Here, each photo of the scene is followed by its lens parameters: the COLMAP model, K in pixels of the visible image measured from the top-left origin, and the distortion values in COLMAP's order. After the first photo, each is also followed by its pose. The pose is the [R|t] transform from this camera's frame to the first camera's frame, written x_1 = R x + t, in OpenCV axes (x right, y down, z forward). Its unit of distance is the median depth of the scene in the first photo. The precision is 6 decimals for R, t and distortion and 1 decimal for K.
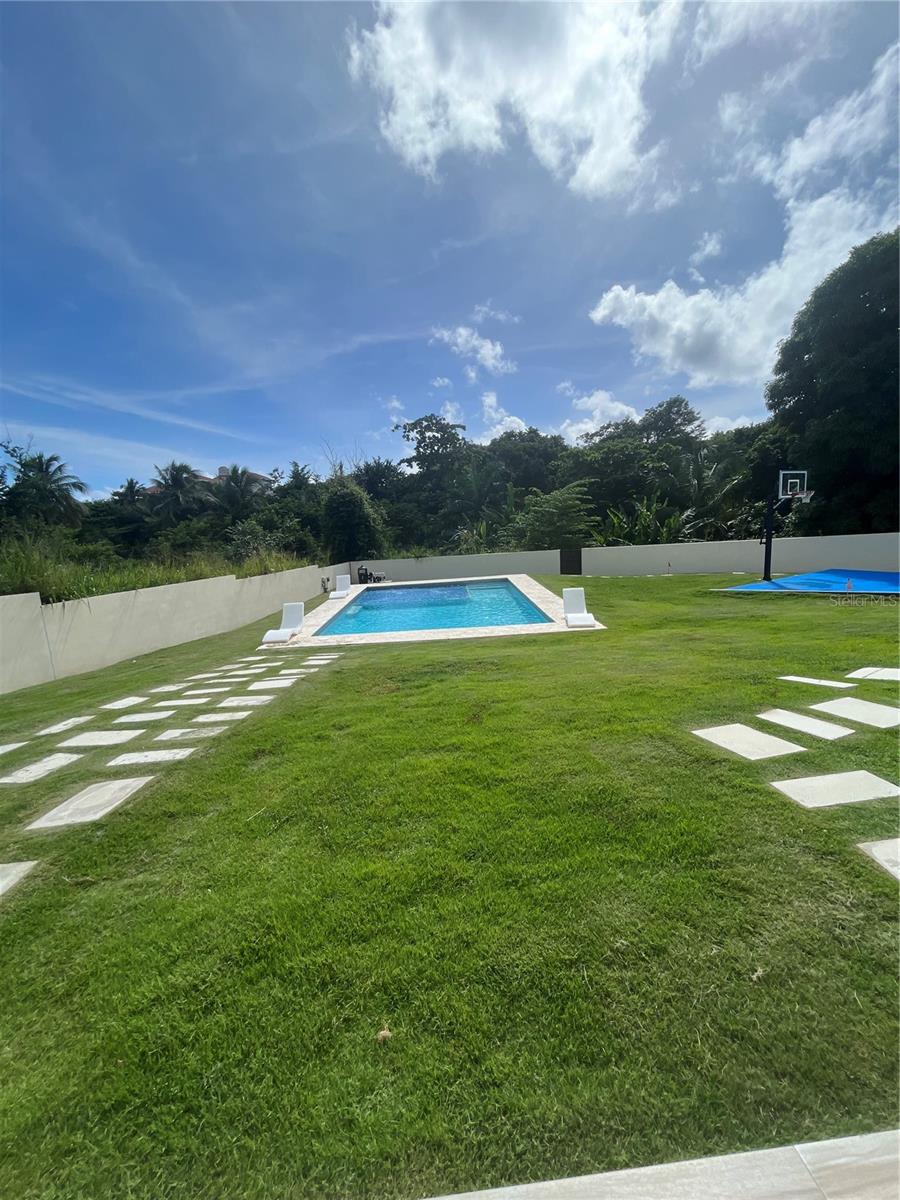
lens RADIAL K [[480.9, 0, 451.4], [0, 480.9, 590.2], [0, 0, 1]] dist [-0.003967, 0.000327]
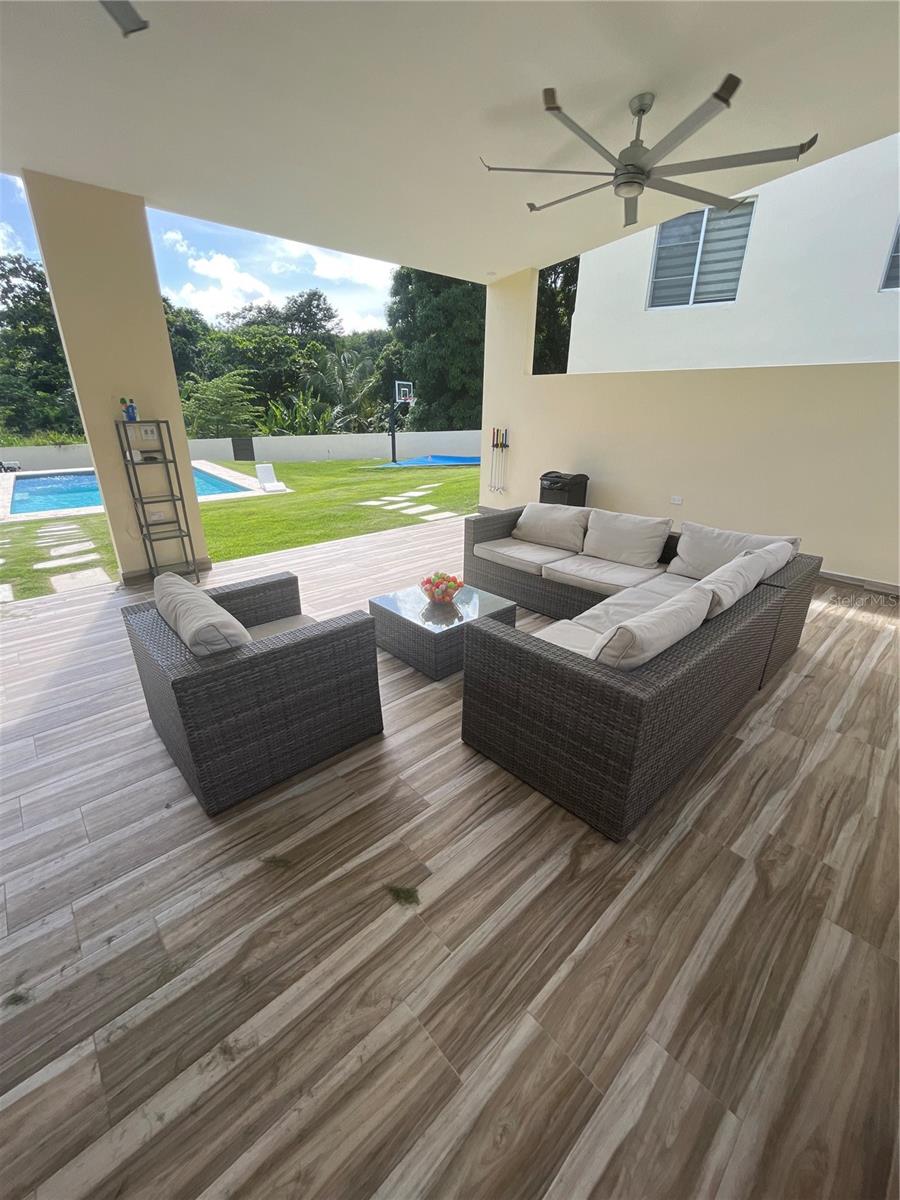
lens RADIAL K [[480.9, 0, 456.7], [0, 480.9, 596.1], [0, 0, 1]] dist [-0.003967, 0.000327]
pose [[0.772790, -0.175430, 0.609934, -0.085560], [0.039531, 0.972477, 0.229619, 0.028021], [-0.633429, -0.153336, 0.758456, -0.160156]]
